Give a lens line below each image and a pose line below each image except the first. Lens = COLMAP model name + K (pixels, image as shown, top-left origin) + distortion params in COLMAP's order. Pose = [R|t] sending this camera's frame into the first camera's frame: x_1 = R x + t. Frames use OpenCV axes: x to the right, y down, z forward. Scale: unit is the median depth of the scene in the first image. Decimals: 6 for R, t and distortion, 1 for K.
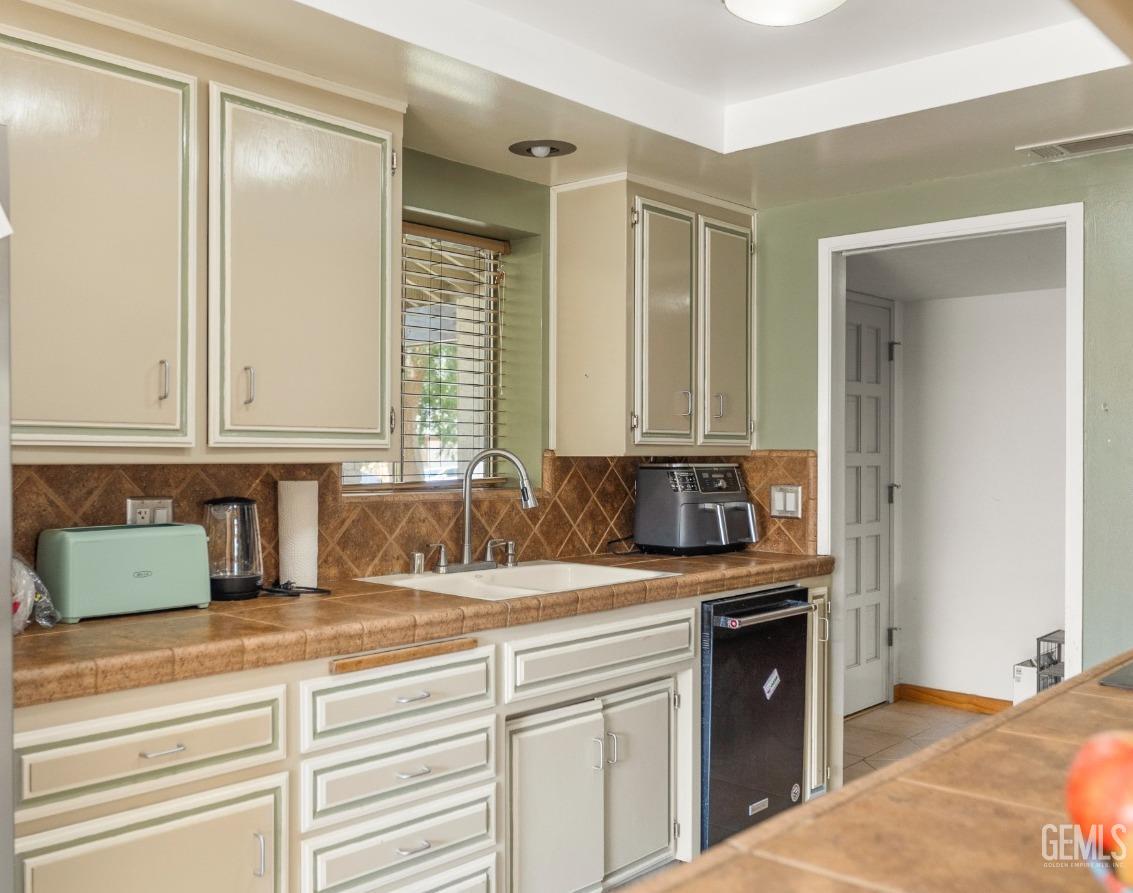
lens RADIAL K [[1147.6, 0, 564.5], [0, 1147.6, 446.9], [0, 0, 1]] dist [-0.003314, -0.001747]
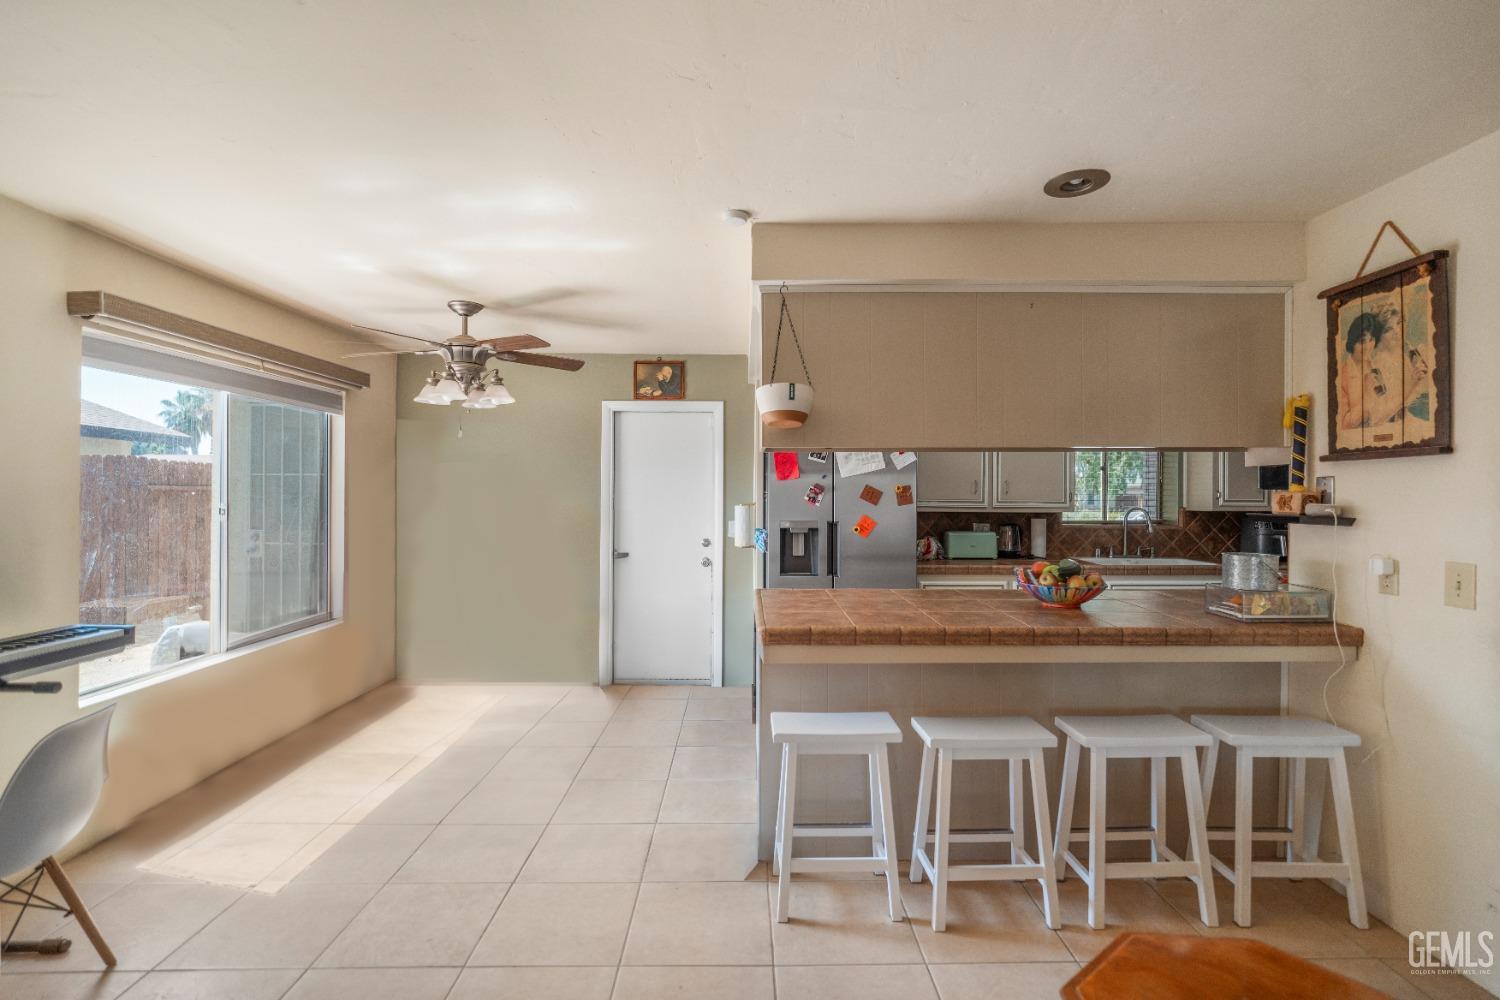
lens RADIAL K [[718.5, 0, 750.2], [0, 718.5, 493.8], [0, 0, 1]] dist [-0.000019, 0.014903]
pose [[0.664672, -0.002421, -0.747131, 0.563260], [0.000409, 0.999996, -0.002877, -0.023905], [0.747135, 0.001607, 0.664670, -0.630697]]
